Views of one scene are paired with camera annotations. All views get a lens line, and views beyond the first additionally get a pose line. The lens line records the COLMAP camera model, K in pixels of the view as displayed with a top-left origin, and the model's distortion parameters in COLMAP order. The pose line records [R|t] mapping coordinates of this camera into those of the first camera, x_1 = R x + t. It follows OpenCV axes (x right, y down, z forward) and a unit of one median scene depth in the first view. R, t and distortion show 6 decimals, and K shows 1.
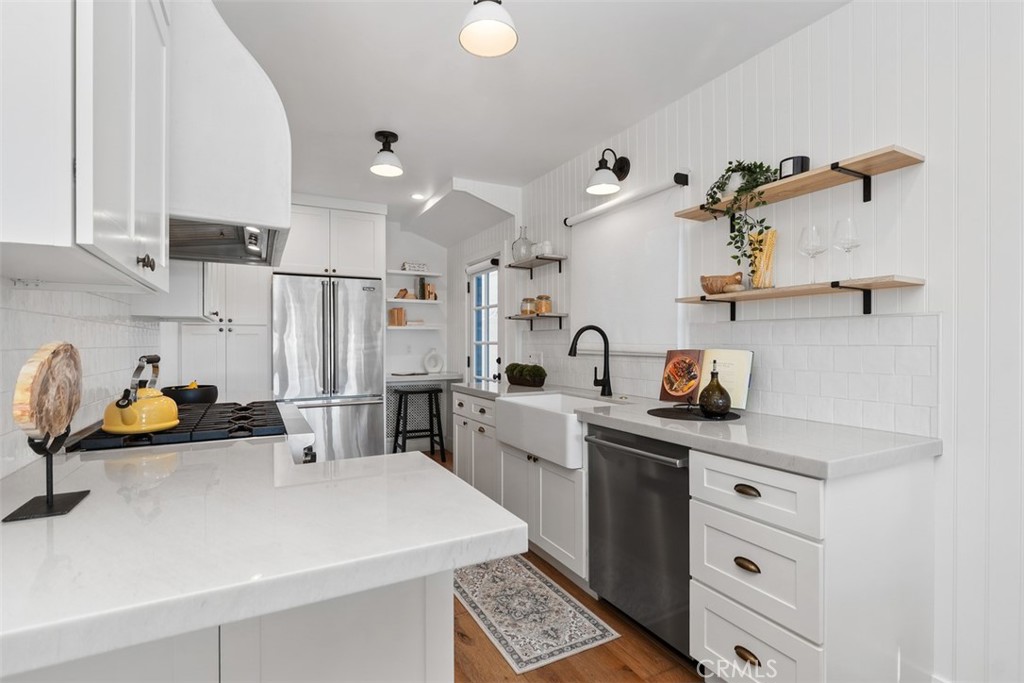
lens RADIAL K [[483.1, 0, 508.6], [0, 483.1, 341.1], [0, 0, 1]] dist [0.011320, -0.000005]
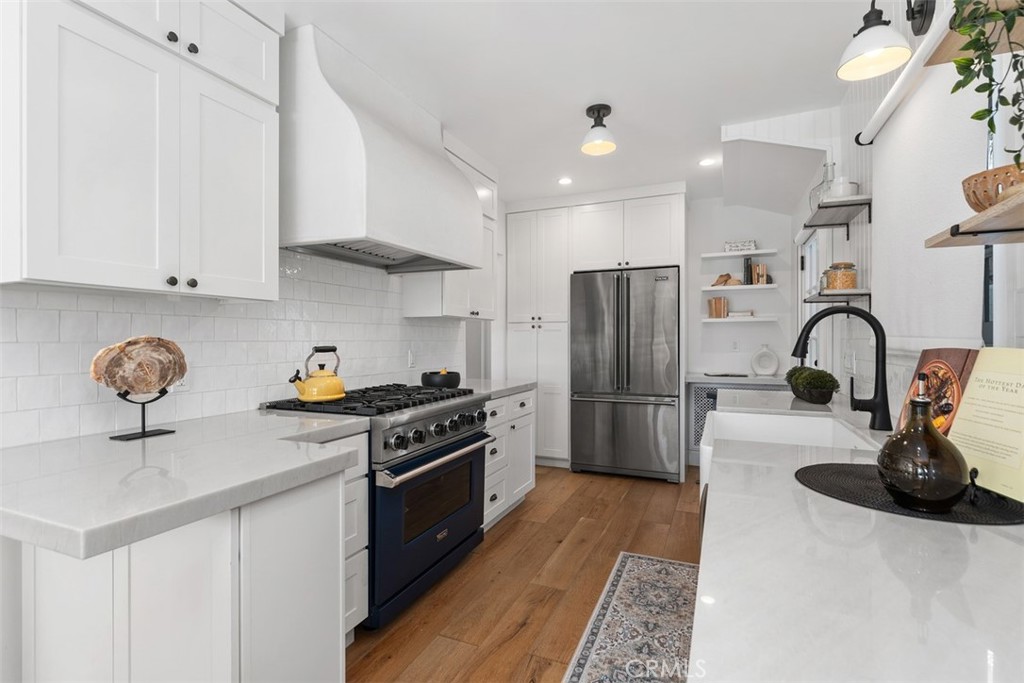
lens RADIAL K [[483.1, 0, 519.4], [0, 483.1, 340.5], [0, 0, 1]] dist [0.011320, -0.000005]
pose [[0.632416, 0.001553, -0.774628, 0.374231], [0.004471, 0.999974, 0.005656, 0.004185], [0.774616, -0.007040, 0.632392, 0.317577]]
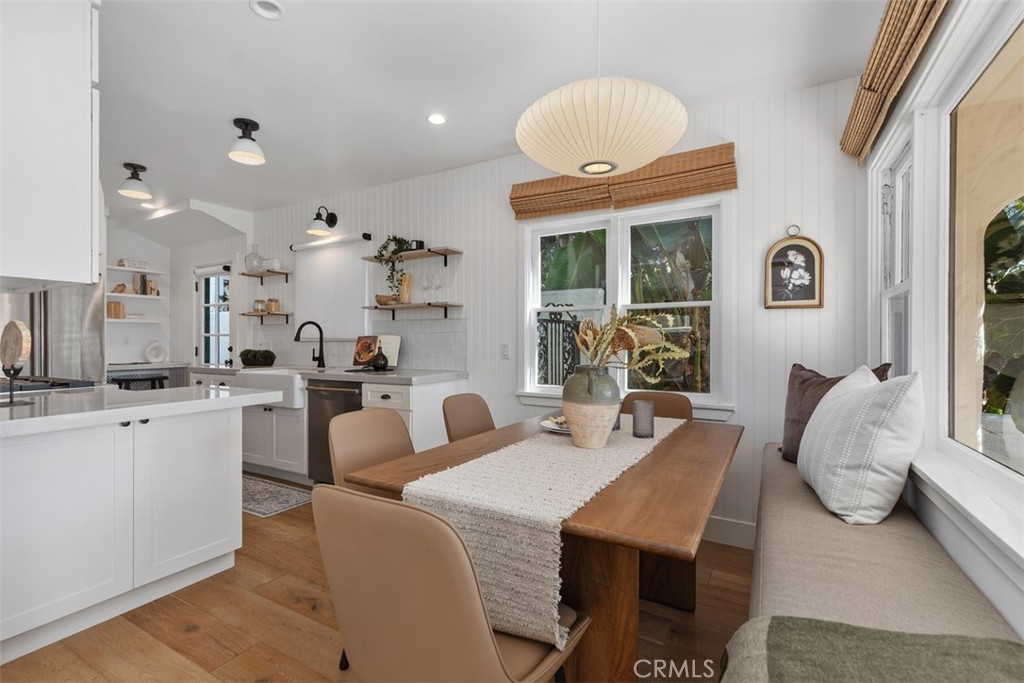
lens RADIAL K [[466.4, 0, 510.6], [0, 466.4, 338.6], [0, 0, 1]] dist [0.003324, -0.000527]
pose [[0.841891, 0.001900, 0.539644, -0.090390], [-0.000250, 0.999995, -0.003131, 0.026725], [-0.539647, 0.002501, 0.841888, -0.570558]]
